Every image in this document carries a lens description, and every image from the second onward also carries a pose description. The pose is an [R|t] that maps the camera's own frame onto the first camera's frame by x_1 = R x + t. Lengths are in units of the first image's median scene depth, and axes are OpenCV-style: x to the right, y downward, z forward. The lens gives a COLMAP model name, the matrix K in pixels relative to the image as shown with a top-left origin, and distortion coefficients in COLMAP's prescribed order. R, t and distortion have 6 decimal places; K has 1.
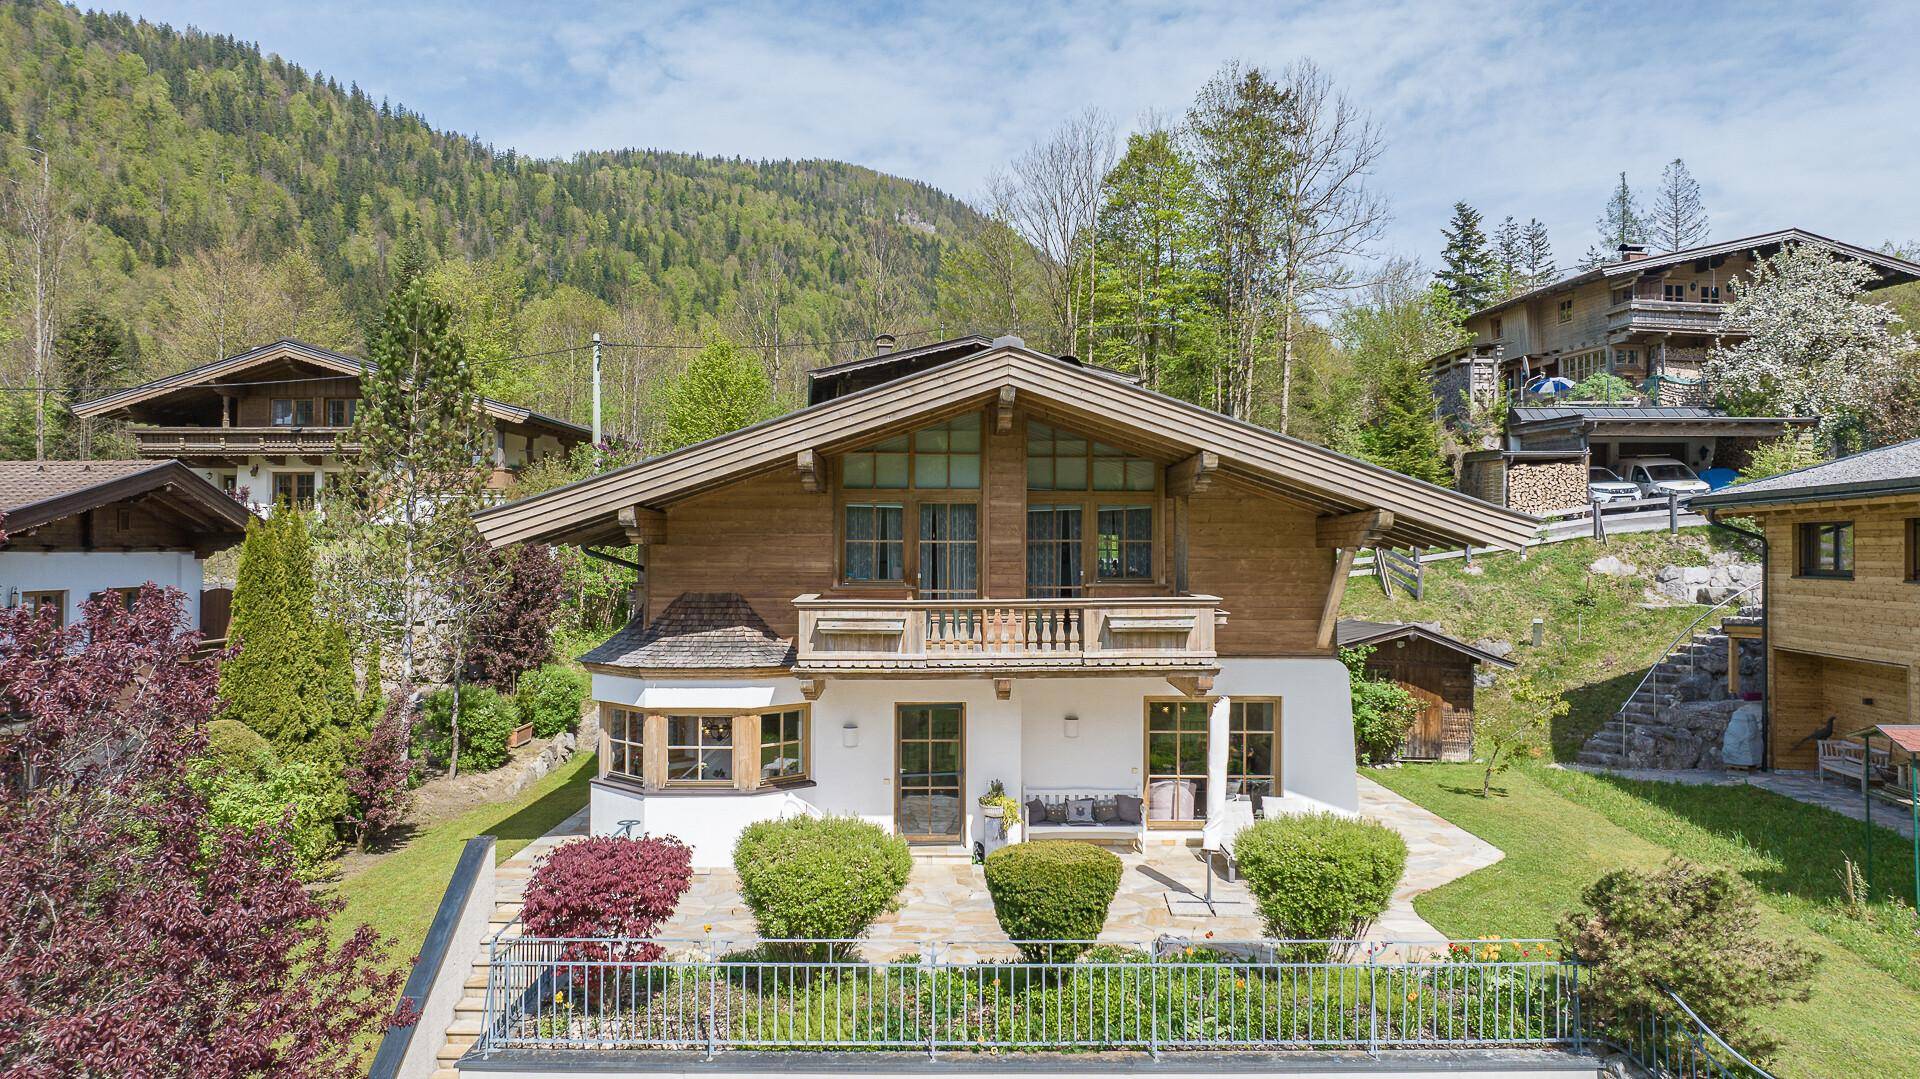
lens RADIAL K [[1467.0, 0, 949.7], [0, 1467.0, 527.7], [0, 0, 1]] dist [-0.153828, 0.173348]
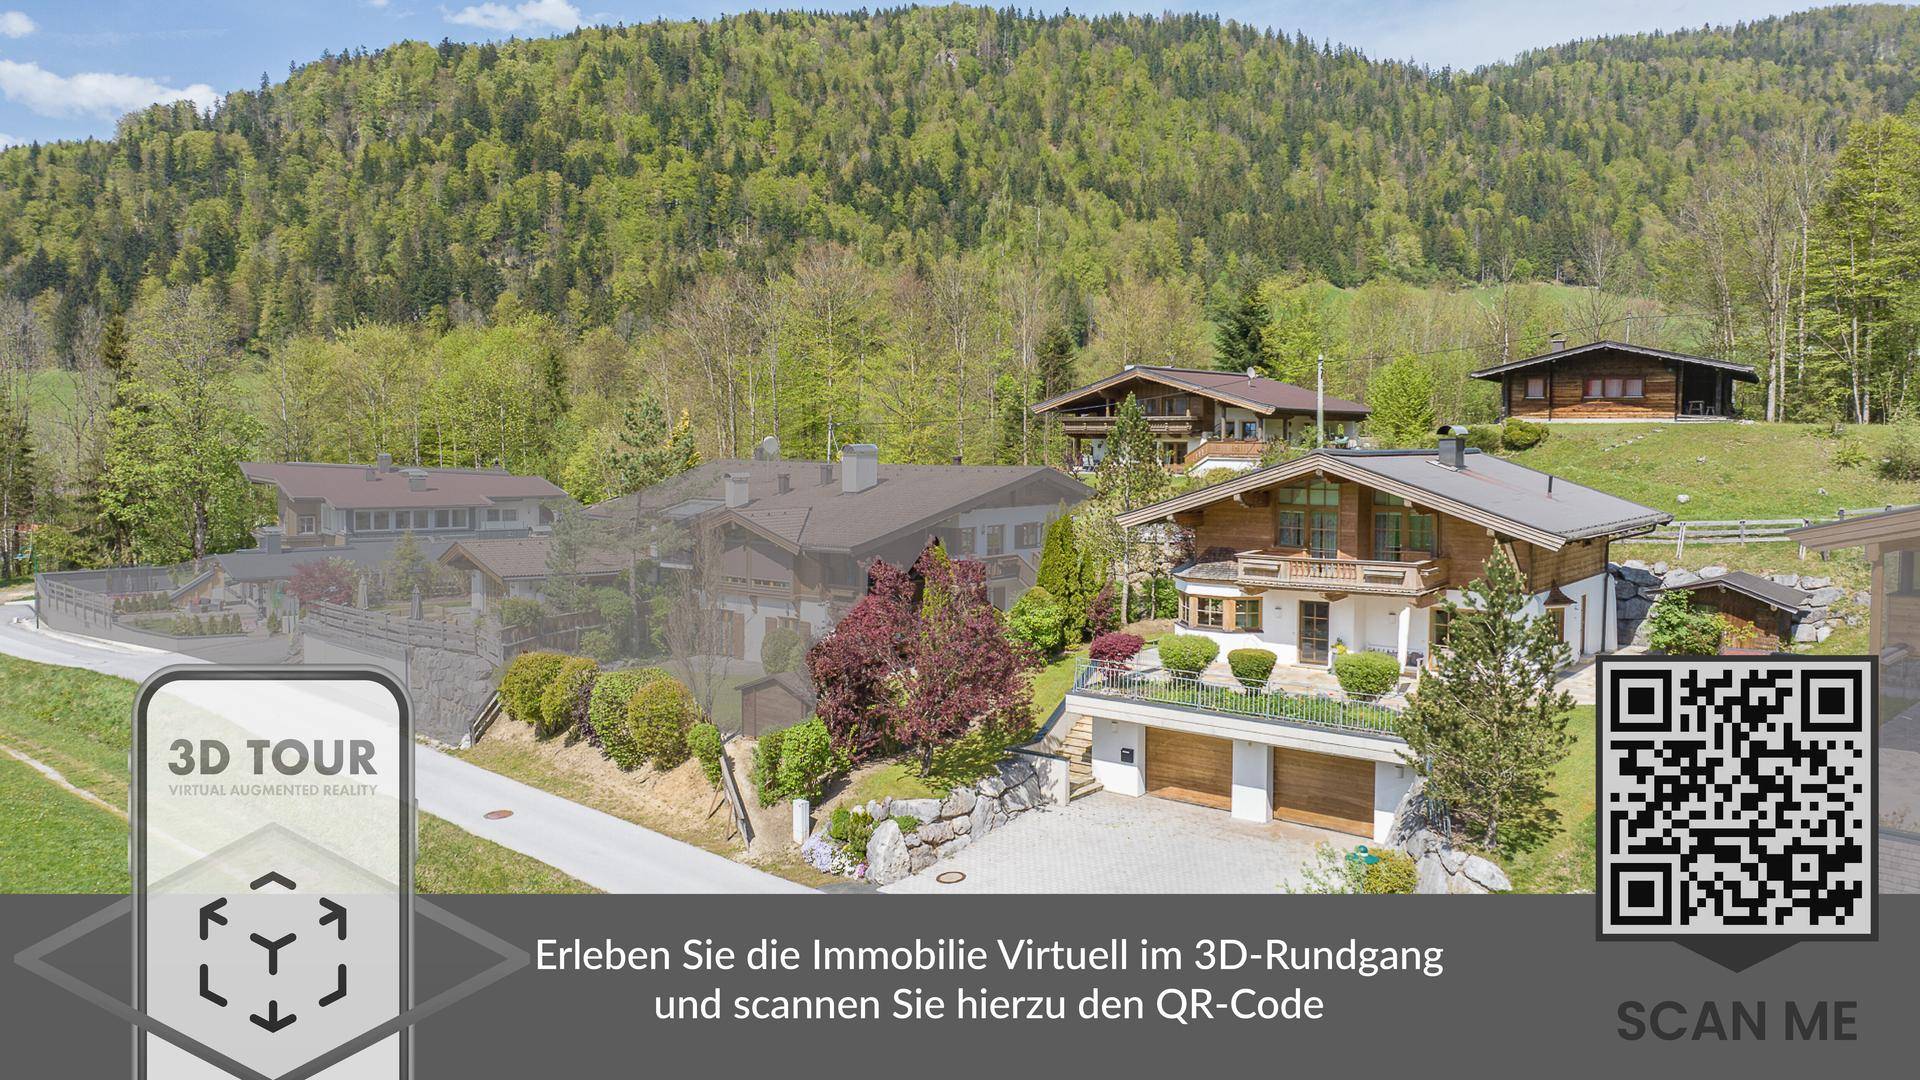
lens RADIAL K [[1467.0, 0, 949.7], [0, 1467.0, 528.2], [0, 0, 1]] dist [-0.153828, 0.173348]
pose [[0.789594, 0.052855, -0.611349, 0.081053], [0.001174, 0.996152, 0.087639, -0.016870], [0.613629, -0.069917, 0.786493, -0.098382]]
